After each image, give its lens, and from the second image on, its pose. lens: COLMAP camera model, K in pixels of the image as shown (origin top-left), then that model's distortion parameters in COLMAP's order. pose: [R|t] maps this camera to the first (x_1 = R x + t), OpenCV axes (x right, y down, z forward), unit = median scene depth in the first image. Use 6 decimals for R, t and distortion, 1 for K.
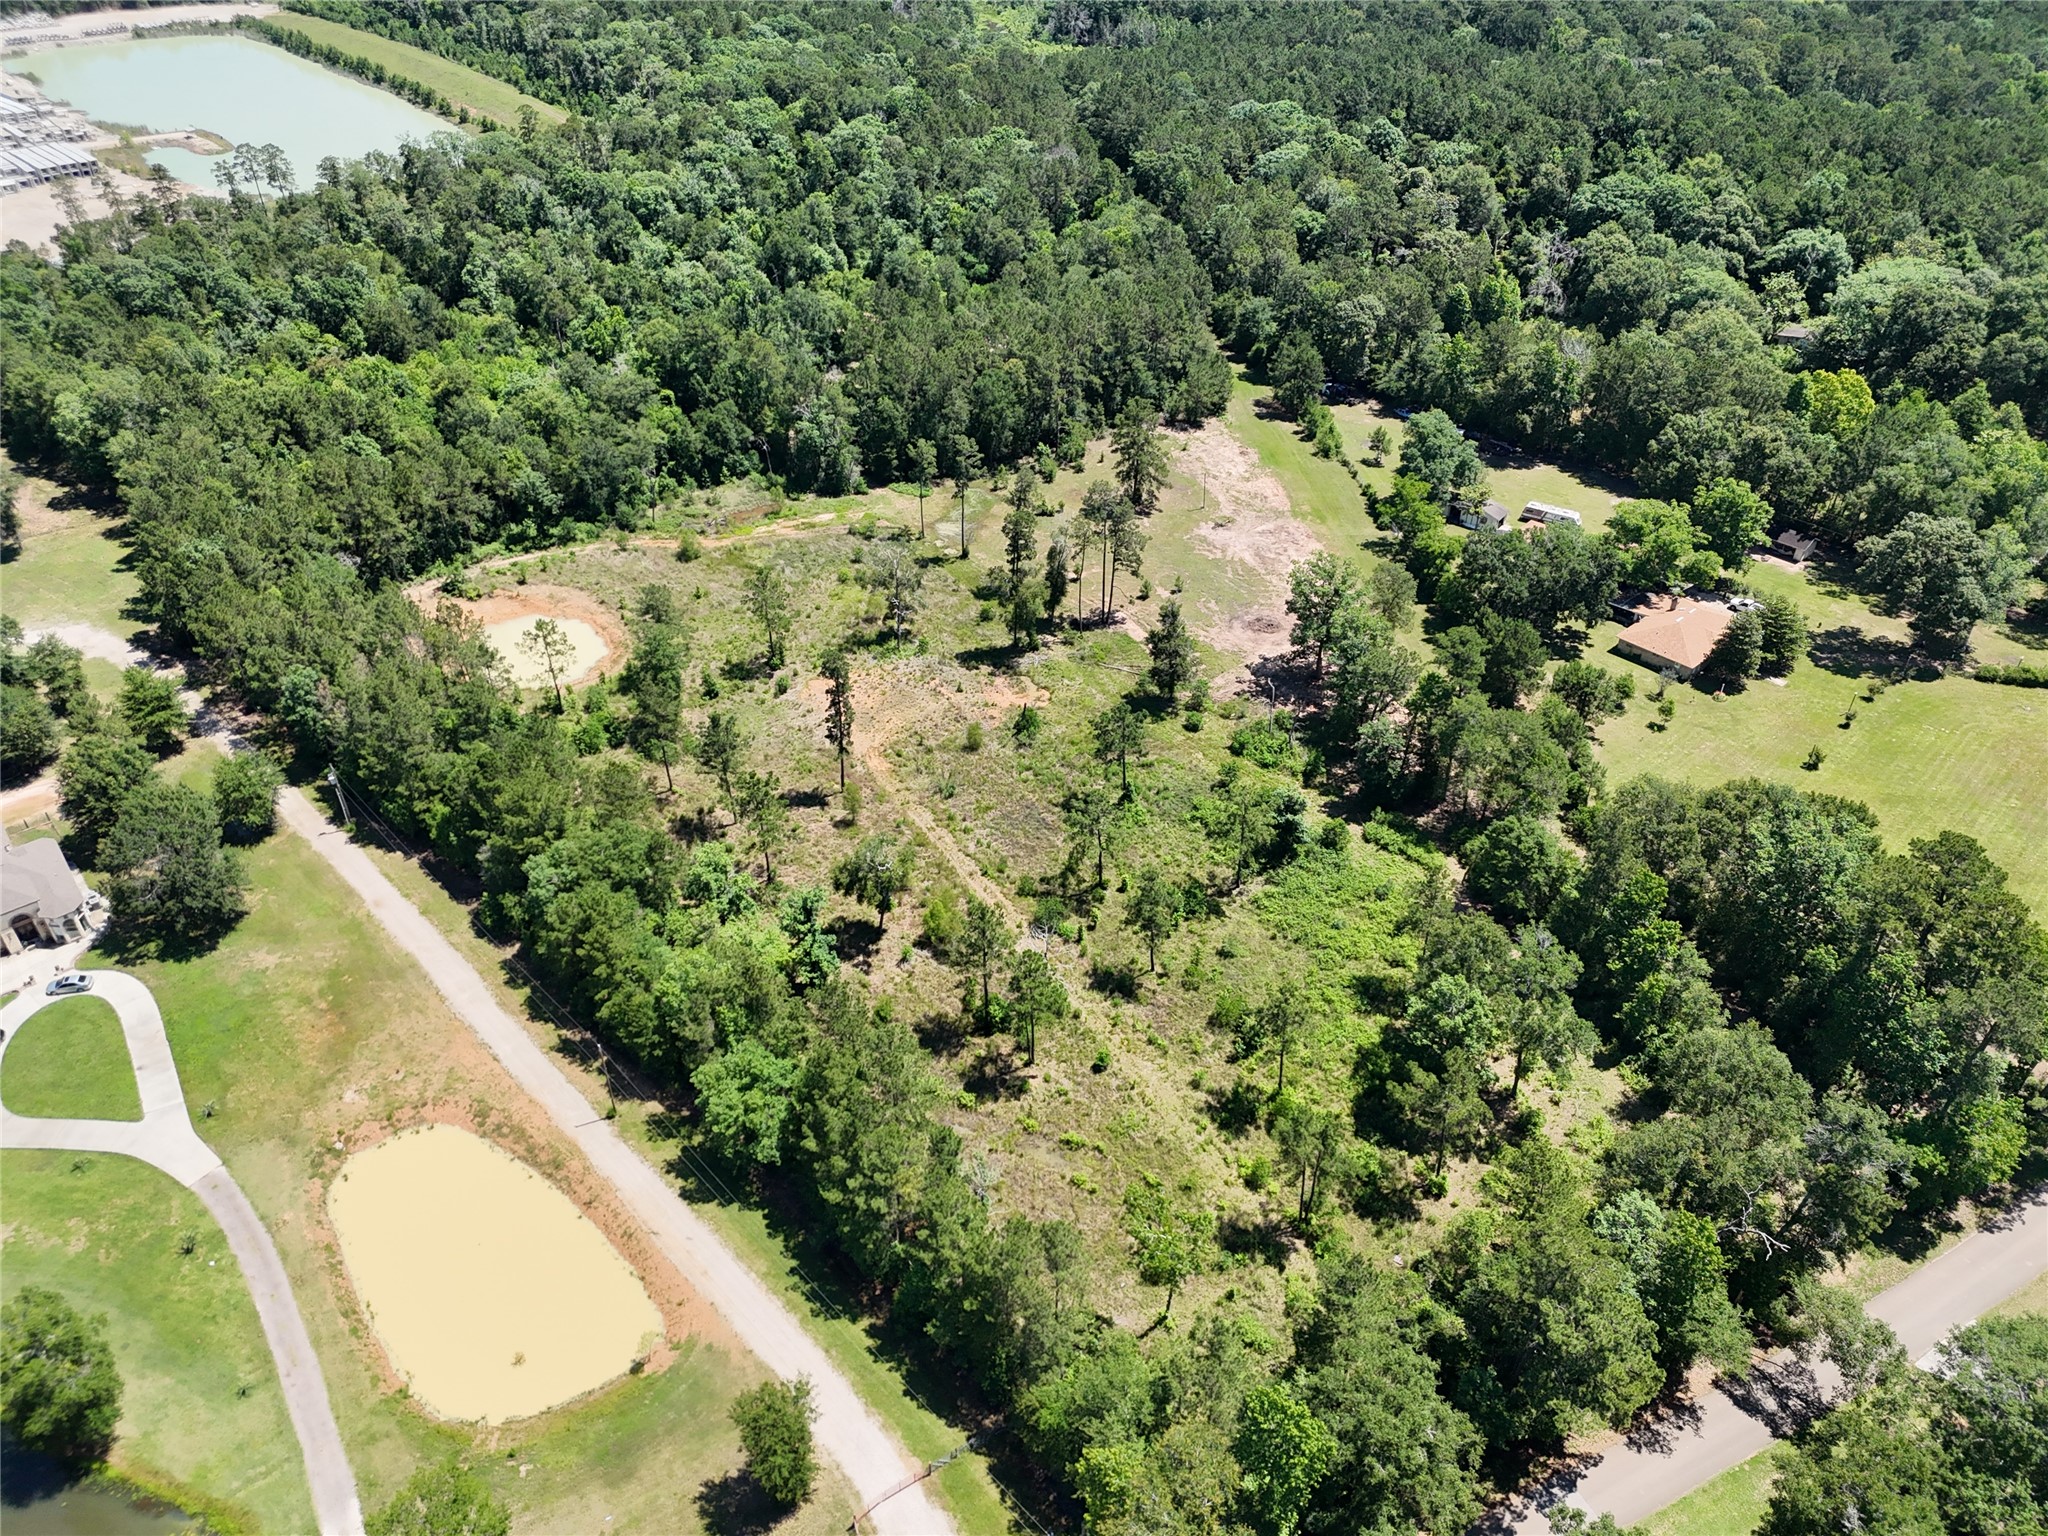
lens RADIAL K [[1502.6, 0, 1027.4], [0, 1502.6, 763.1], [0, 0, 1]] dist [0.077604, -0.080208]
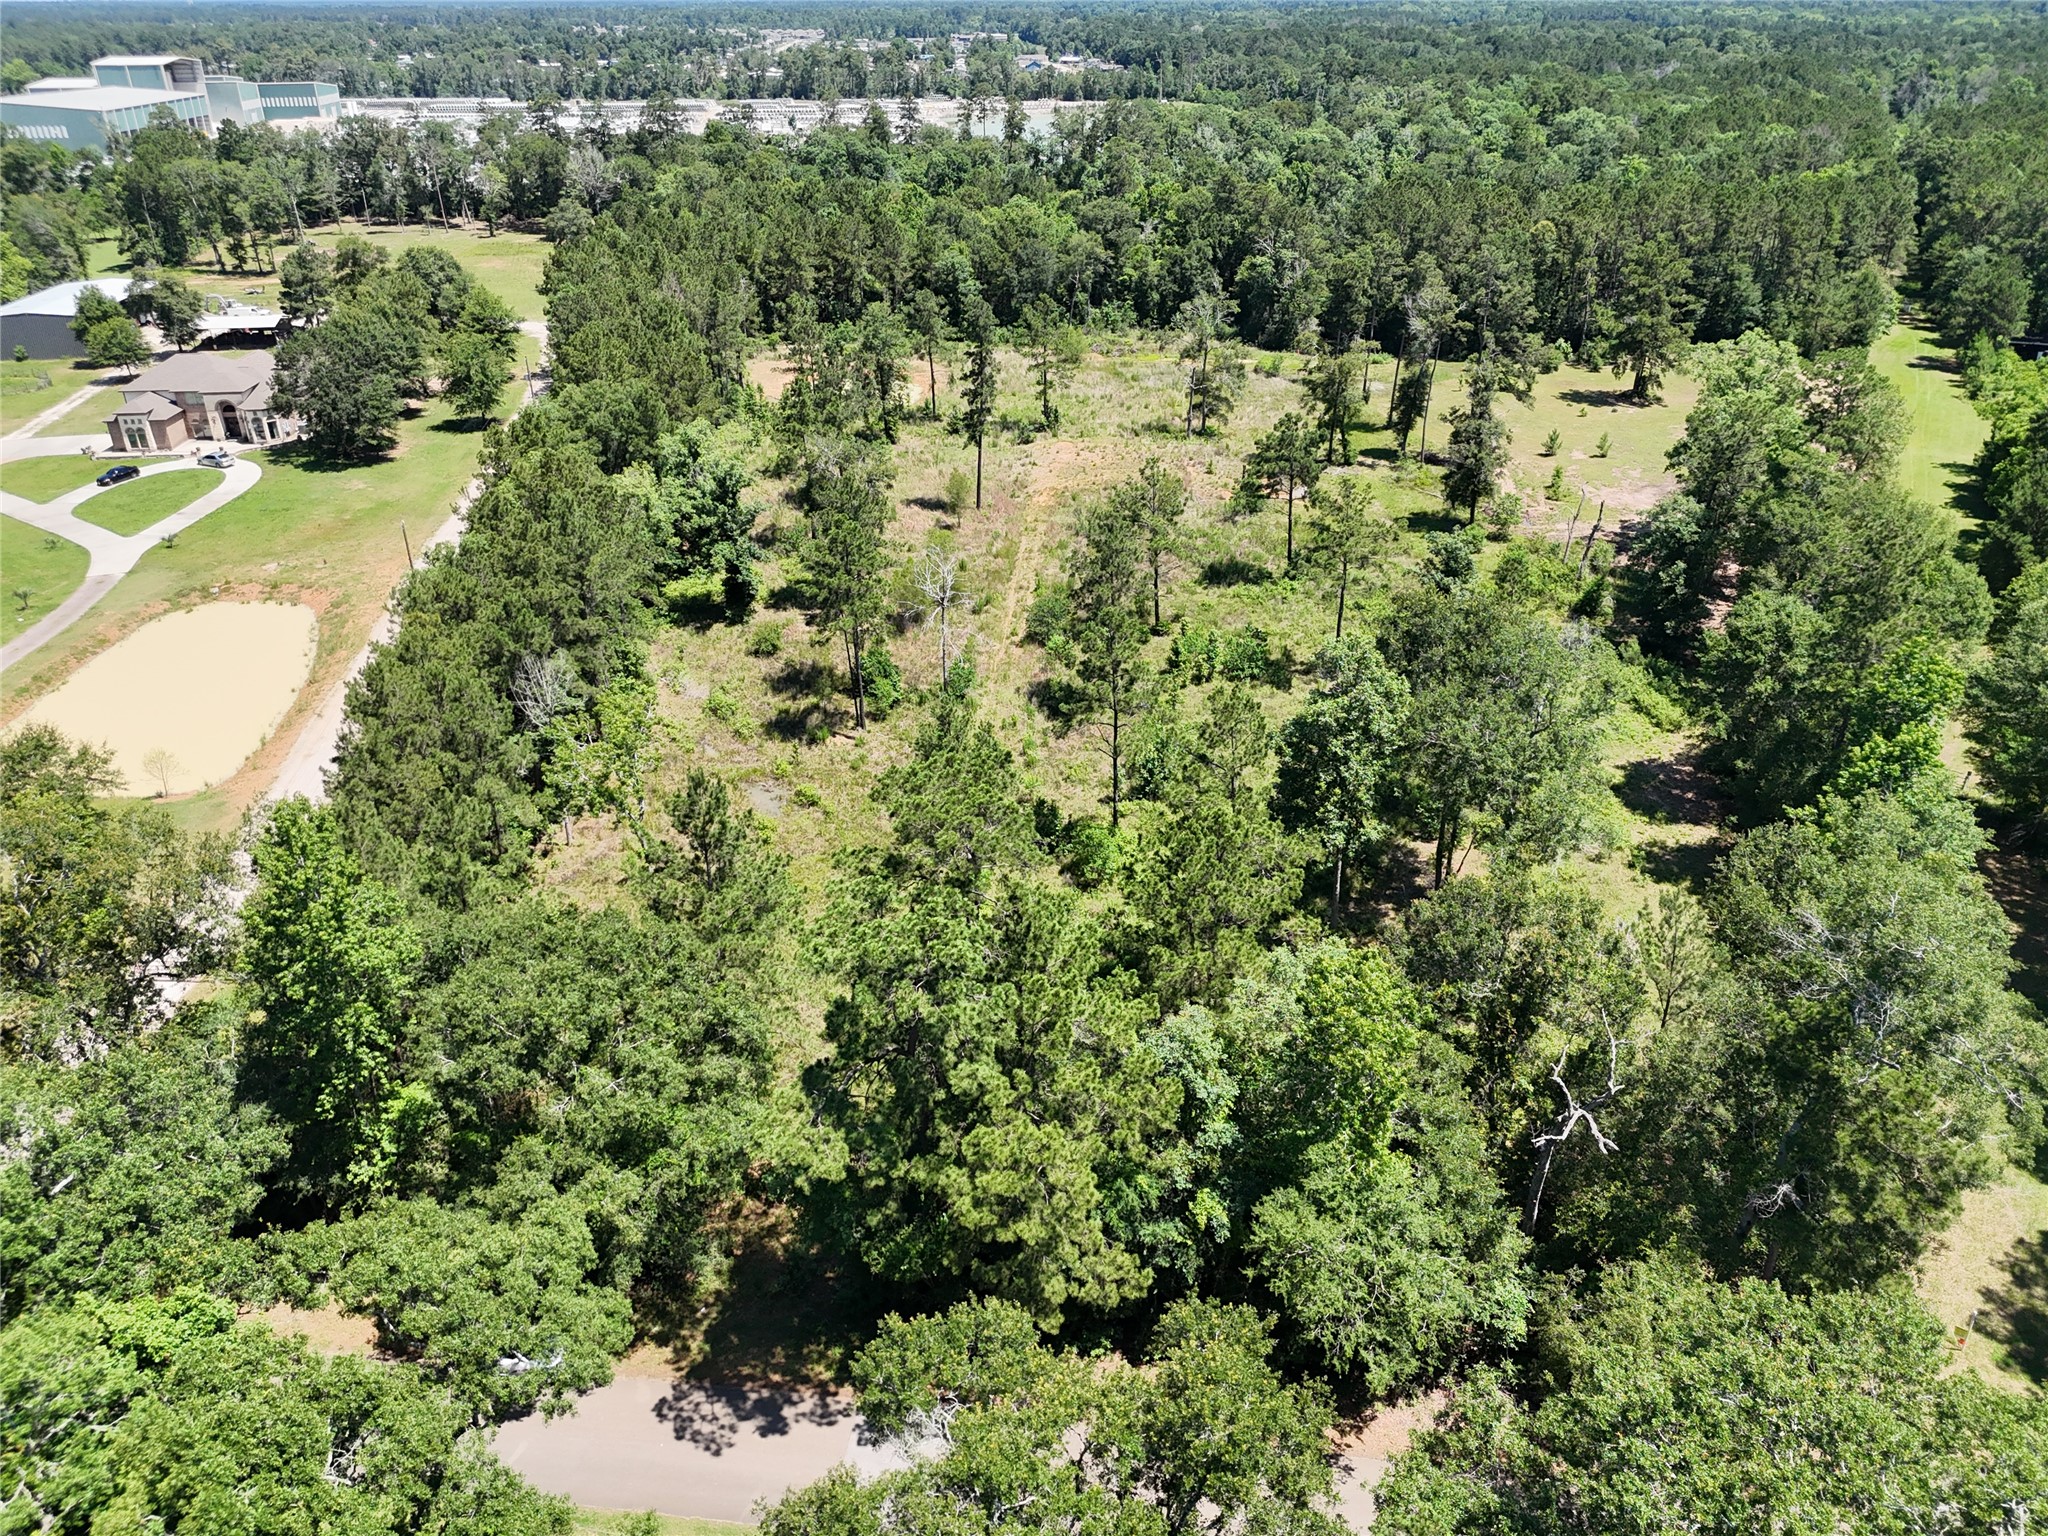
lens RADIAL K [[1502.6, 0, 1027.4], [0, 1502.6, 763.1], [0, 0, 1]] dist [0.077604, -0.080208]
pose [[0.821618, 0.253986, -0.510328, 0.318229], [-0.326638, 0.943470, -0.056324, 0.170882], [0.467173, 0.212970, 0.858133, 0.326671]]
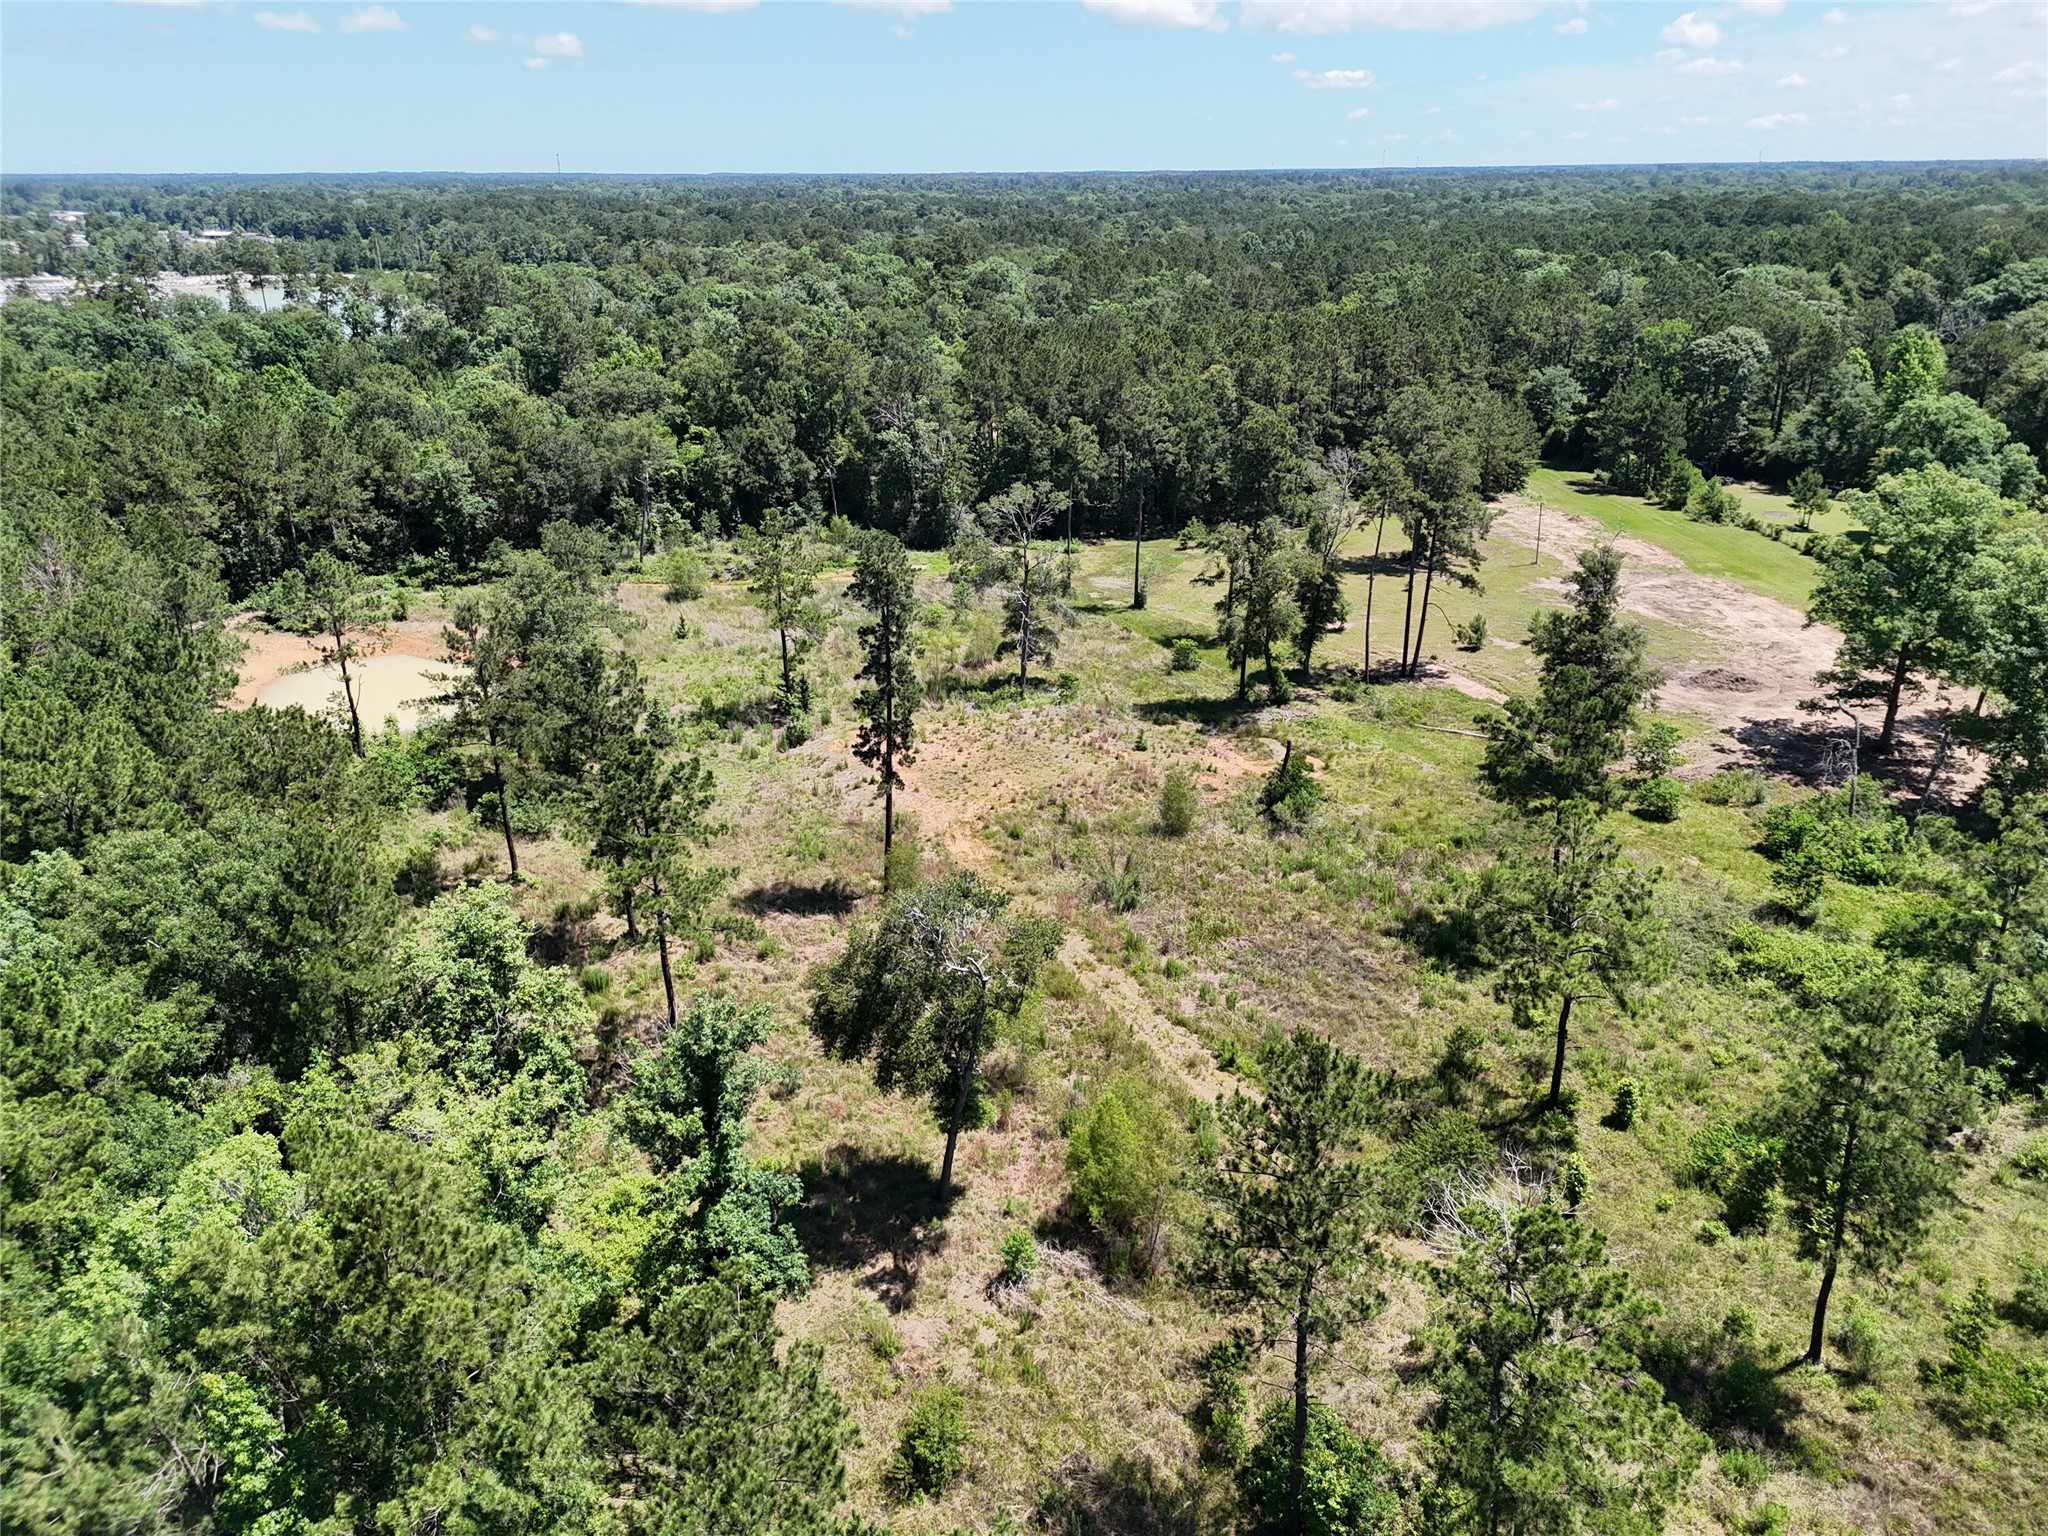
lens RADIAL K [[1502.6, 0, 1027.4], [0, 1502.6, 763.1], [0, 0, 1]] dist [0.077604, -0.080208]
pose [[0.996459, 0.028074, -0.079261, -0.044182], [-0.046883, 0.967998, -0.246540, 0.083513], [0.069803, 0.249383, 0.965886, 0.524300]]
